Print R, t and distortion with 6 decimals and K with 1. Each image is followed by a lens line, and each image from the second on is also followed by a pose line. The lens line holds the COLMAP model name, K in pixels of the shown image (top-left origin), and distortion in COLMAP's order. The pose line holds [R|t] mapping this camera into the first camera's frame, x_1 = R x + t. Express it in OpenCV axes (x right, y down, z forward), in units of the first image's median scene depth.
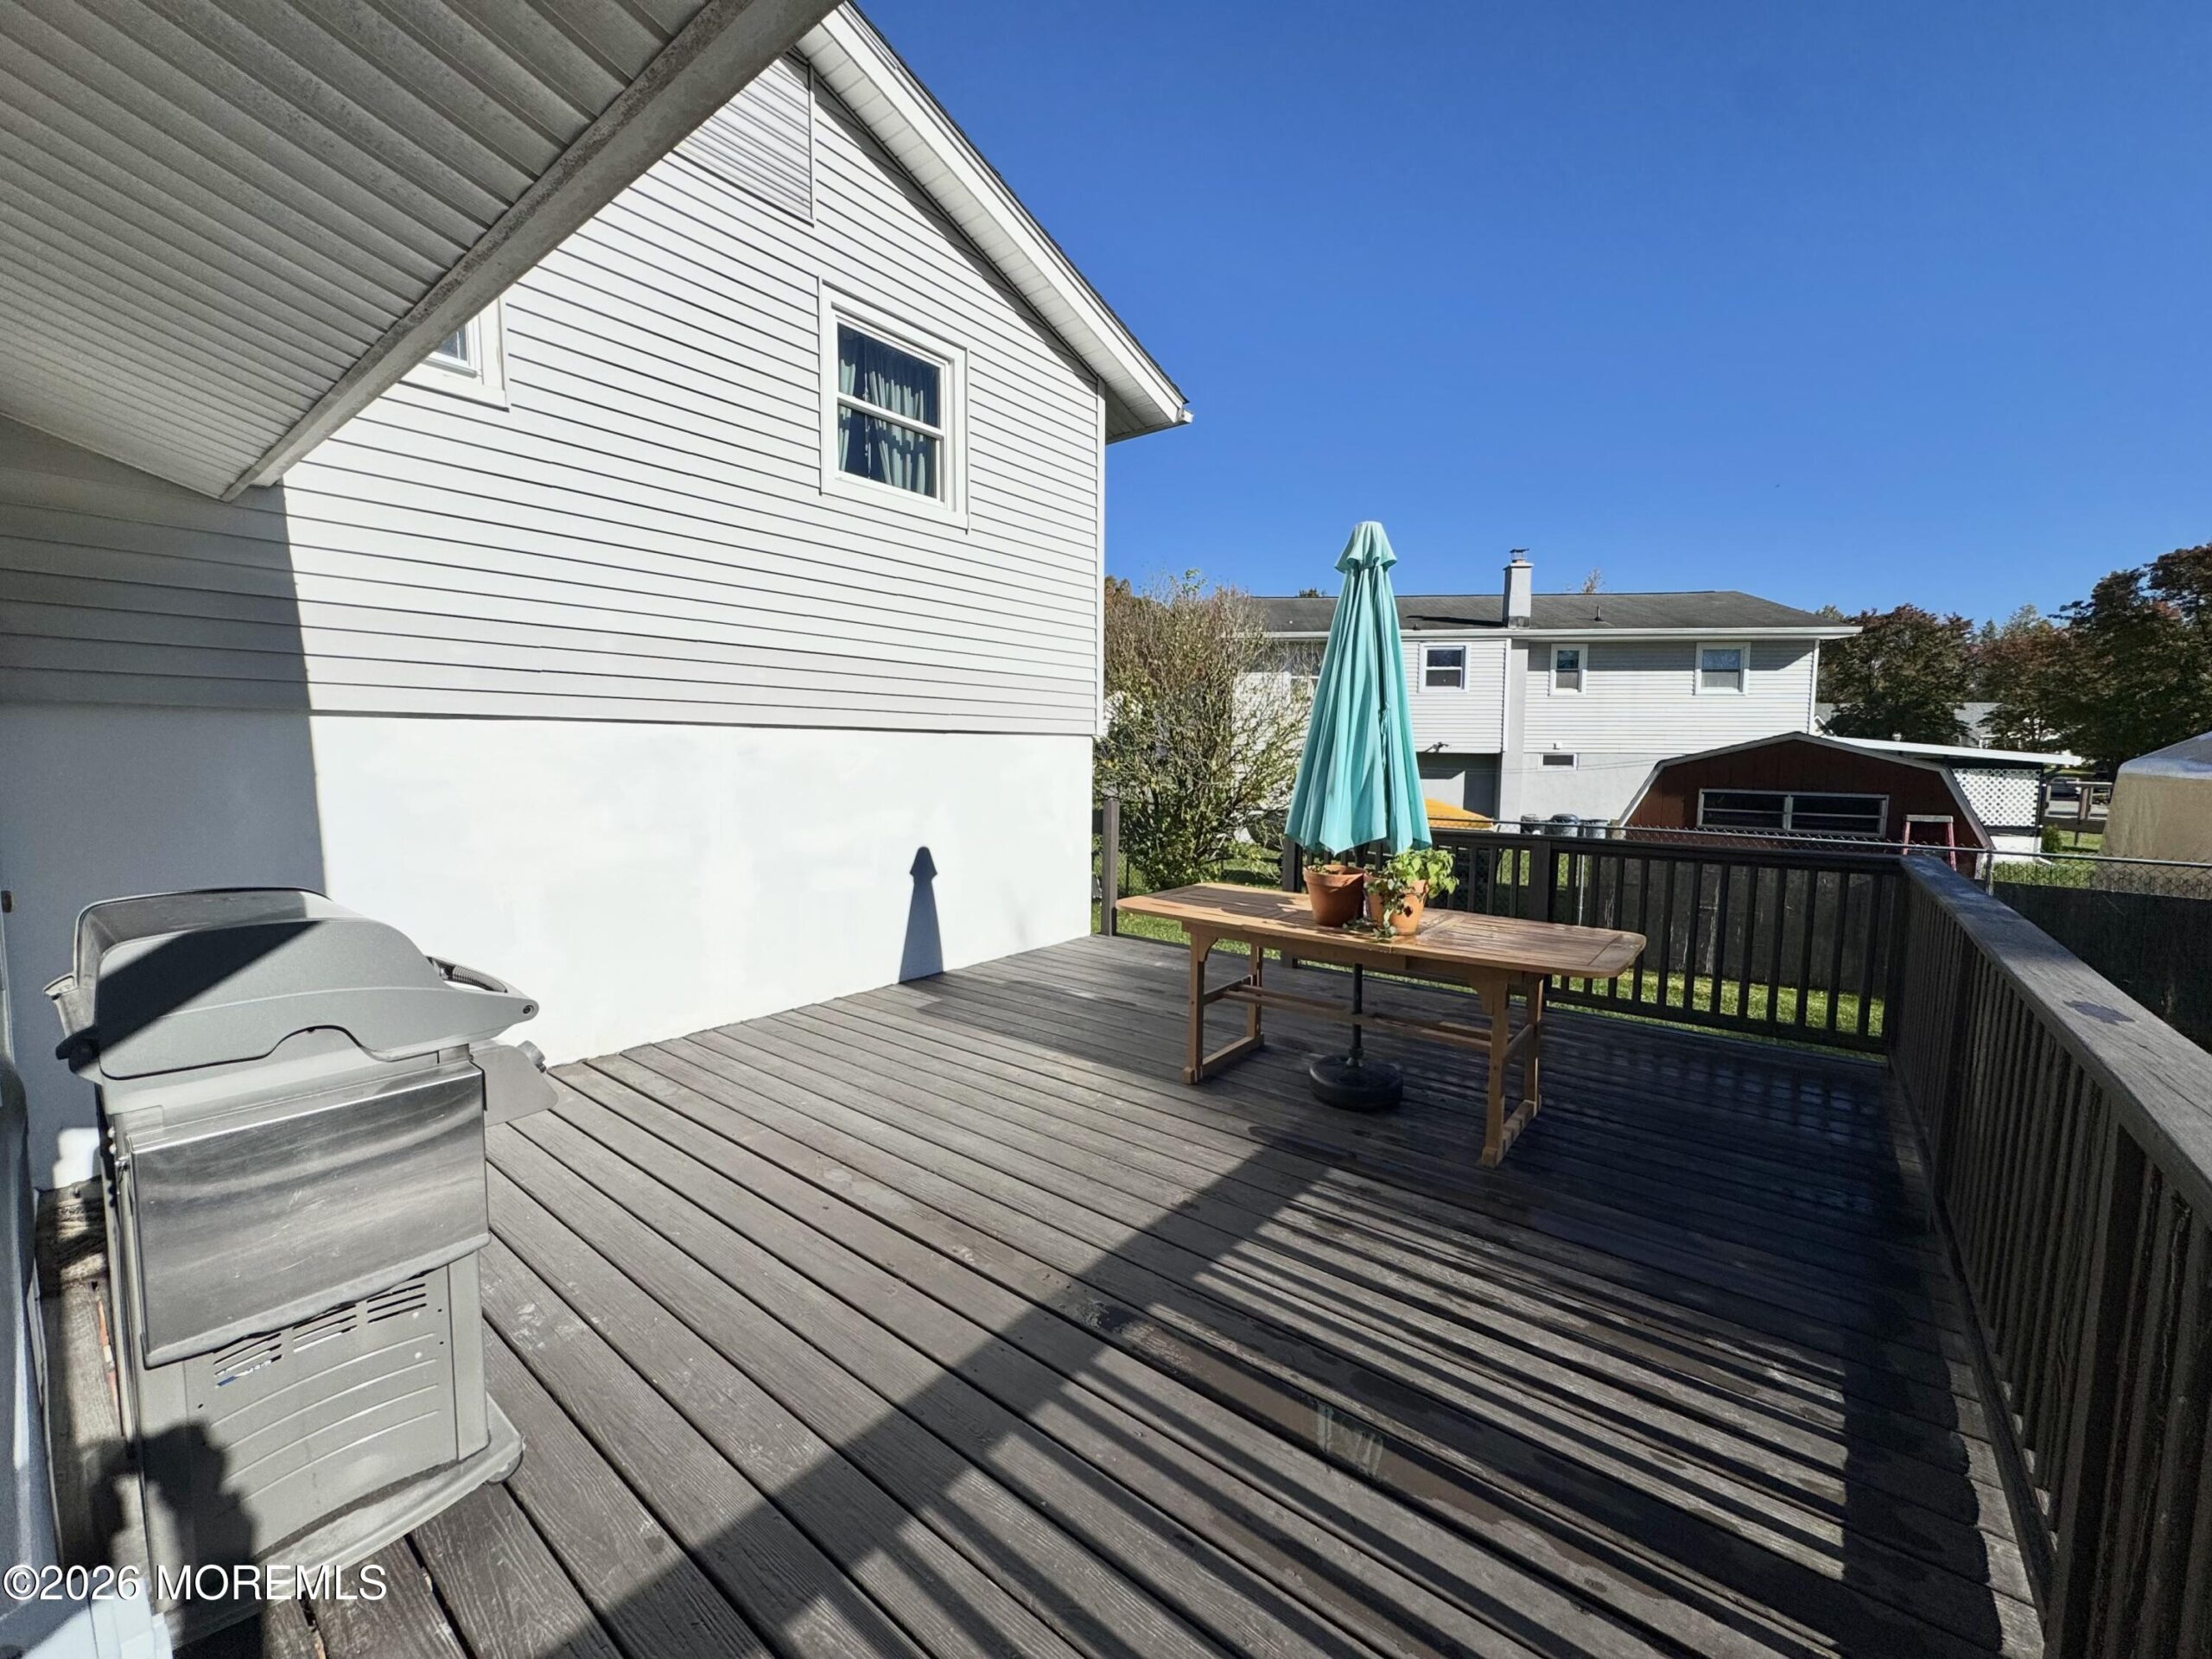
lens RADIAL K [[875.8, 0, 1116.3], [0, 875.8, 821.2], [0, 0, 1]] dist [-0.006220, 0.000489]
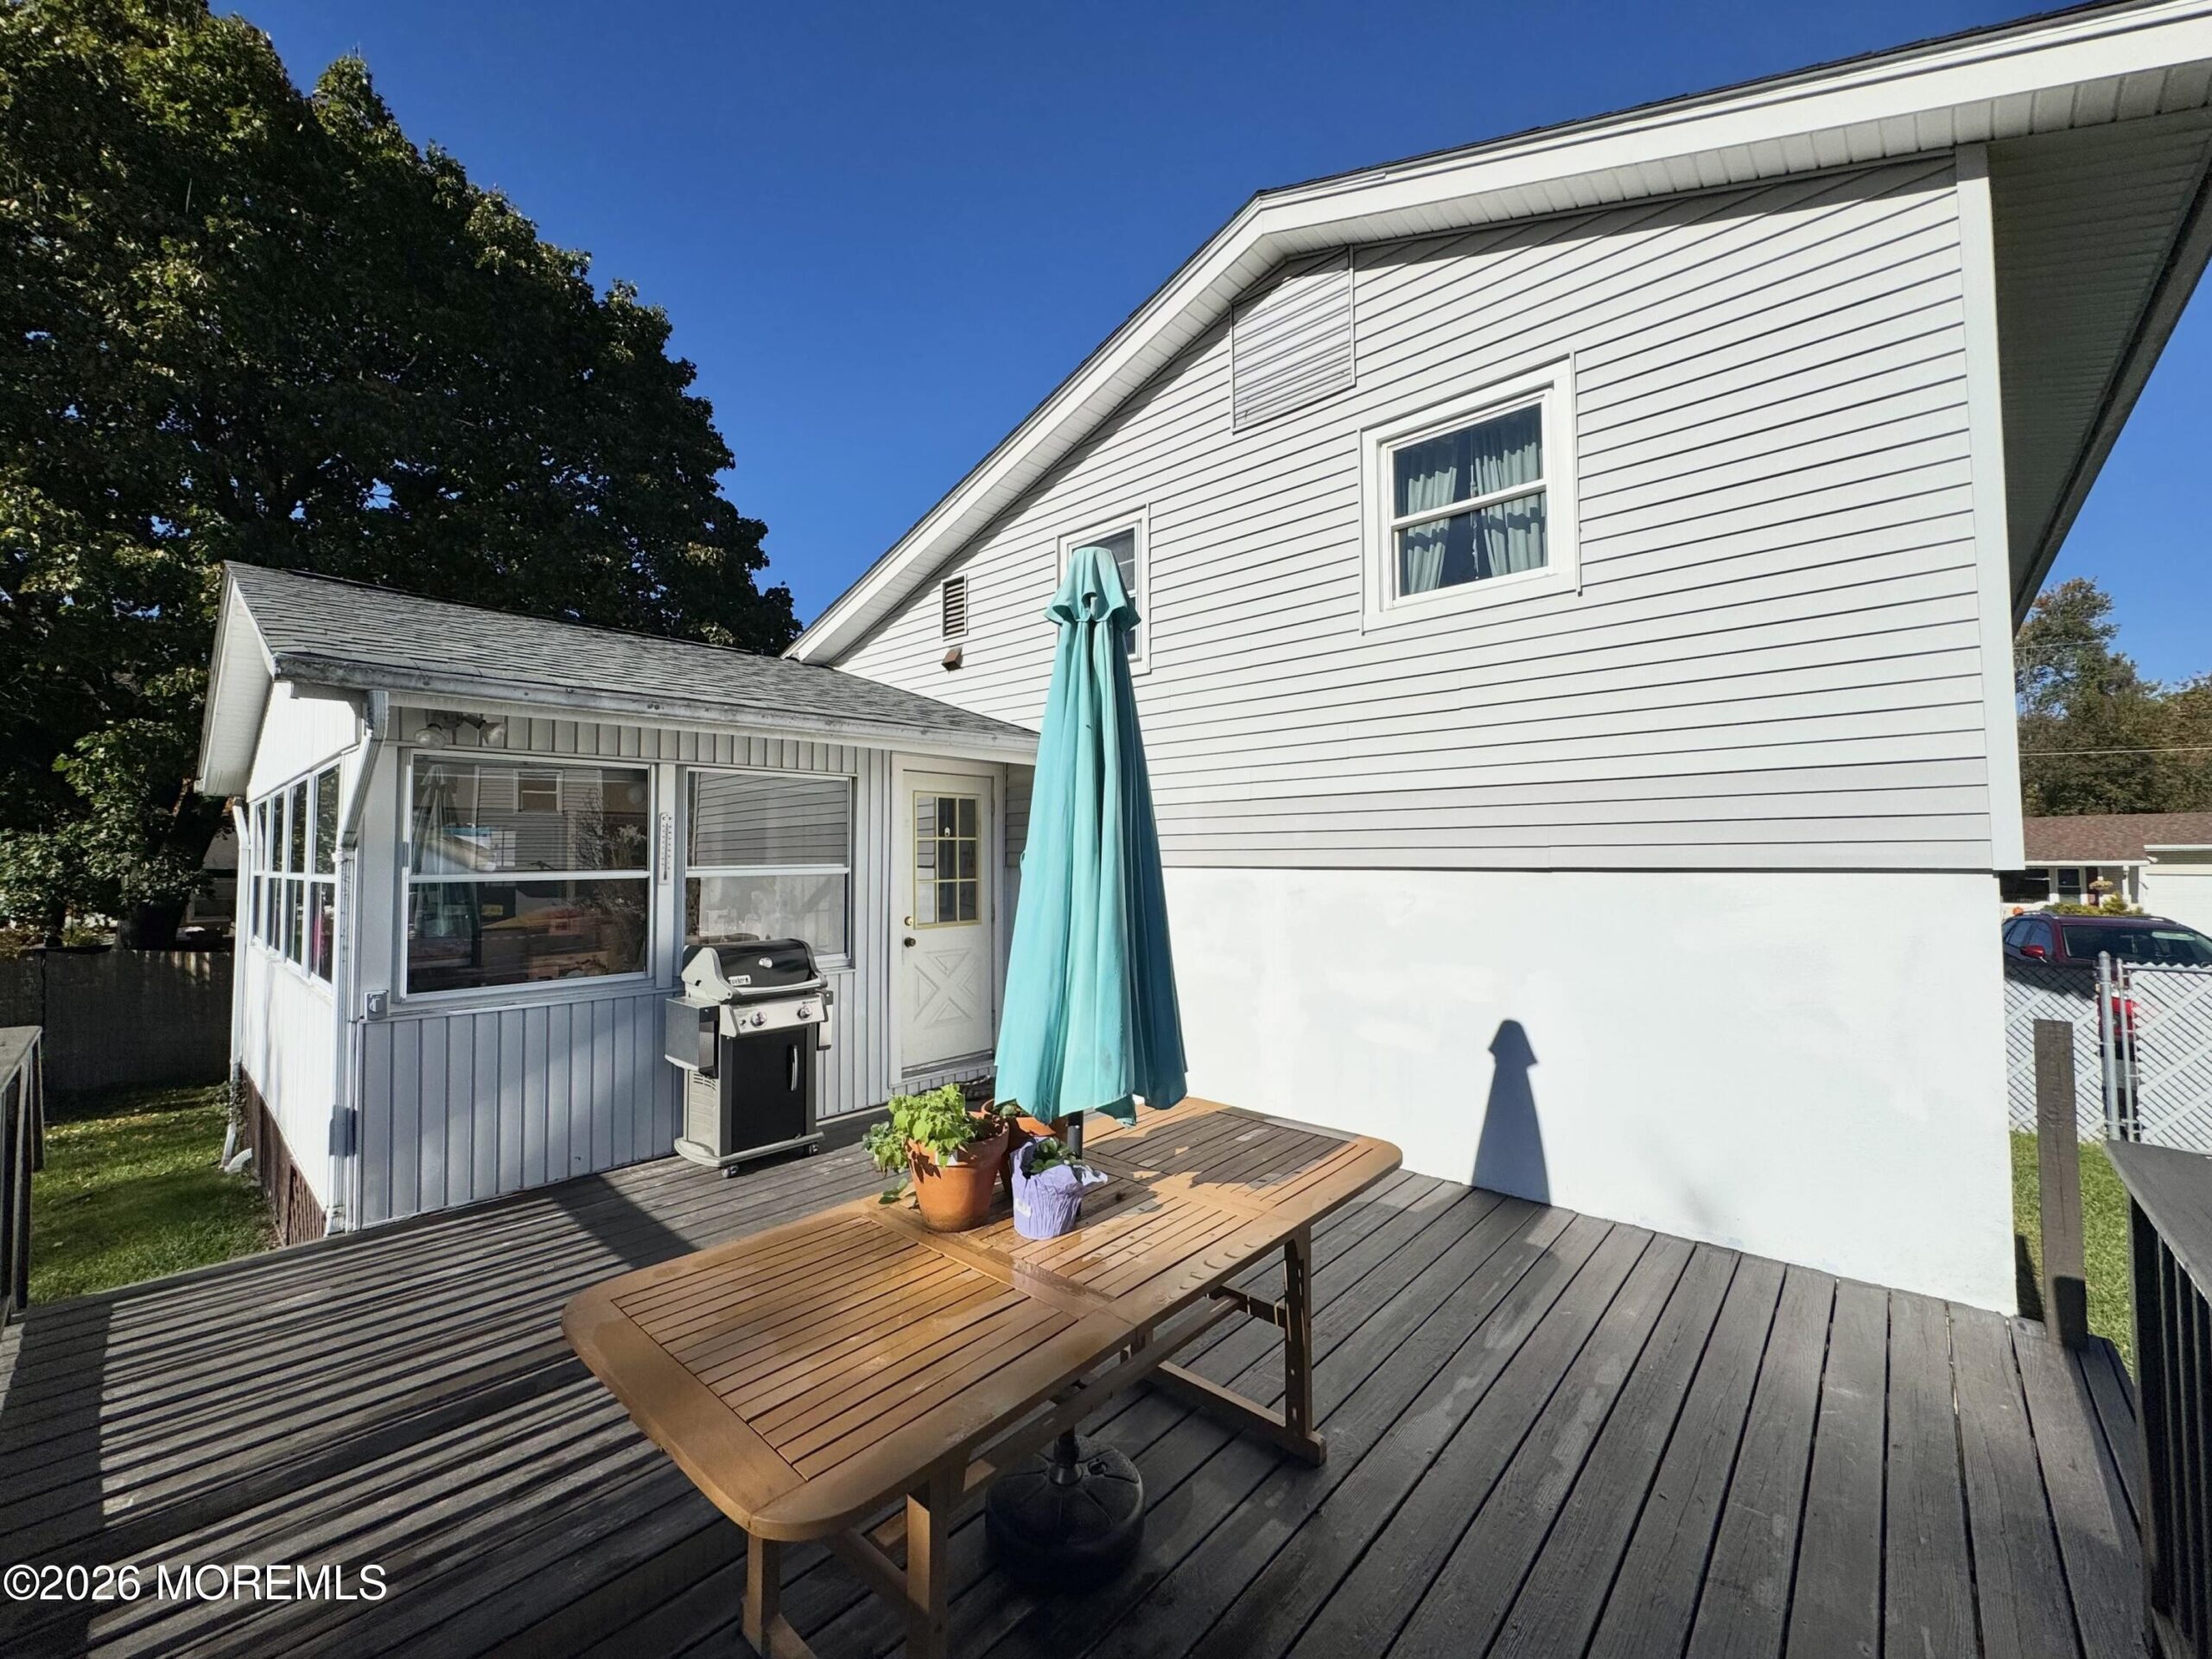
lens RADIAL K [[875.8, 0, 1101.5], [0, 875.8, 831.9], [0, 0, 1]] dist [-0.006220, 0.000489]
pose [[-0.067470, -0.052702, -0.996328, 0.594944], [-0.083692, 0.995383, -0.046985, -0.071665], [0.994205, 0.080215, -0.071569, 0.717578]]
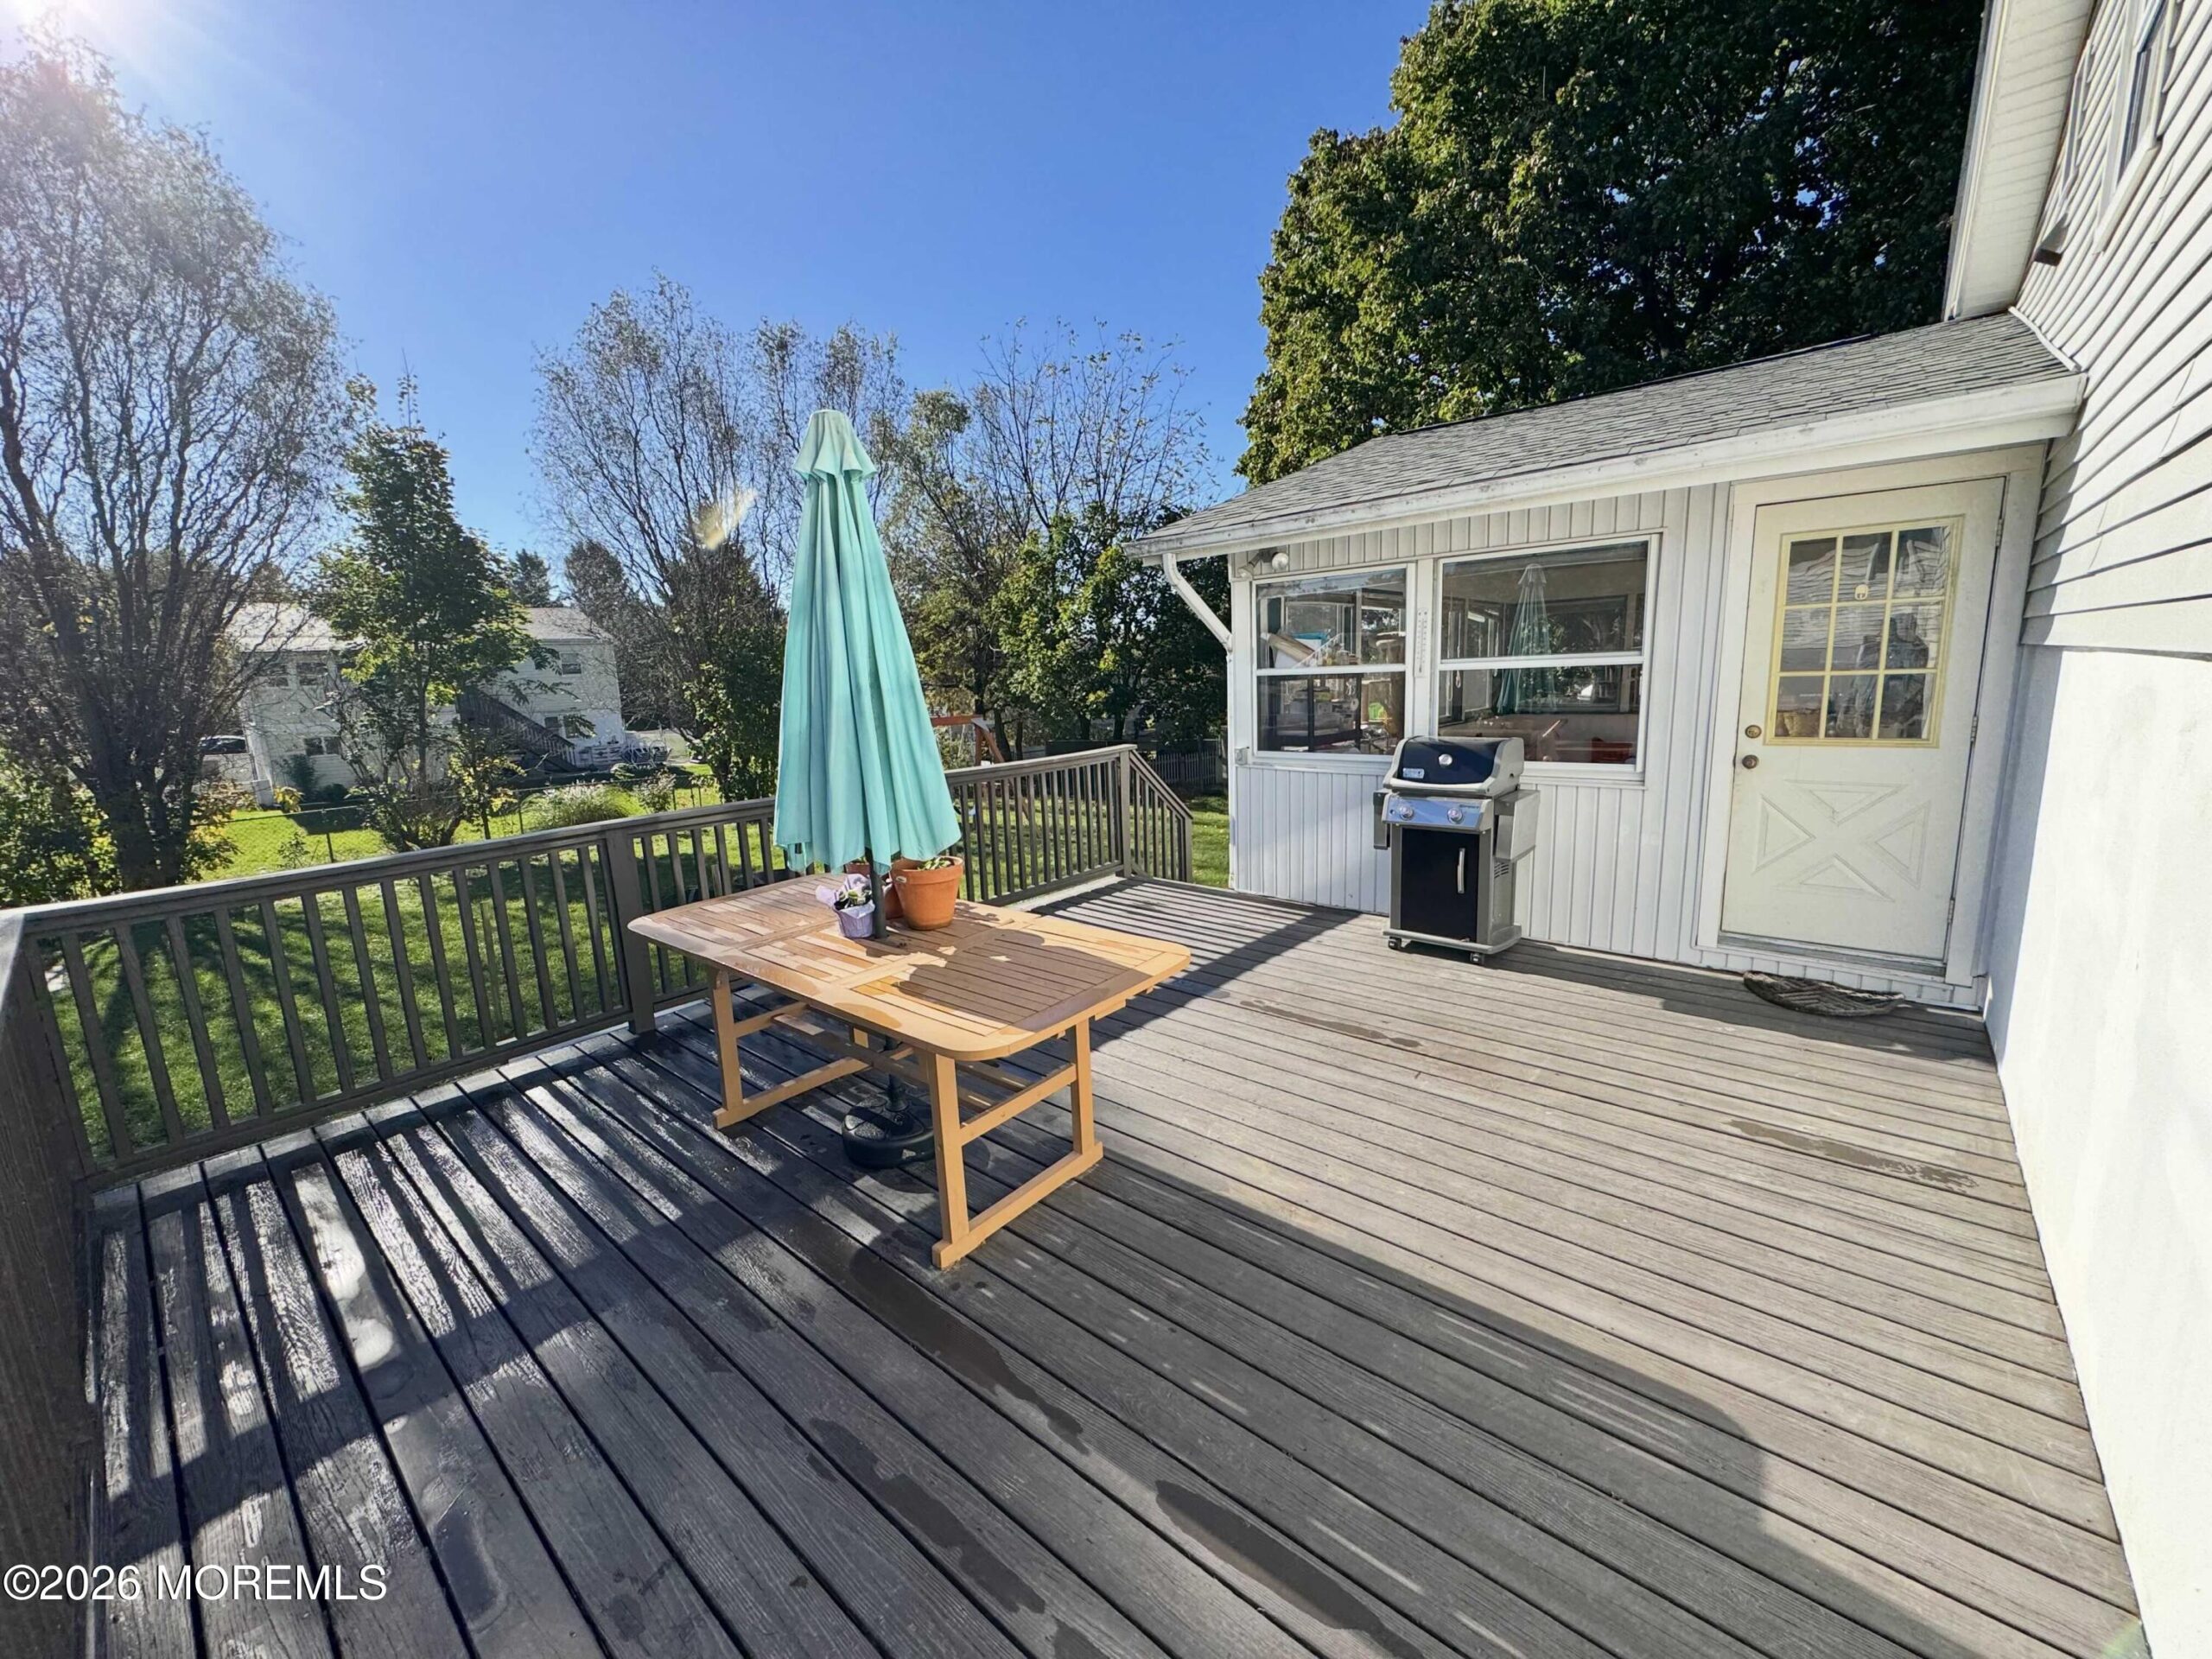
lens RADIAL K [[875.8, 0, 1110.1], [0, 875.8, 831.4], [0, 0, 1]] dist [-0.006220, 0.000489]
pose [[-0.999049, 0.011547, 0.042039, 0.031013], [0.022571, 0.961984, 0.272171, -0.129262], [-0.037298, 0.272861, -0.961330, 1.194157]]
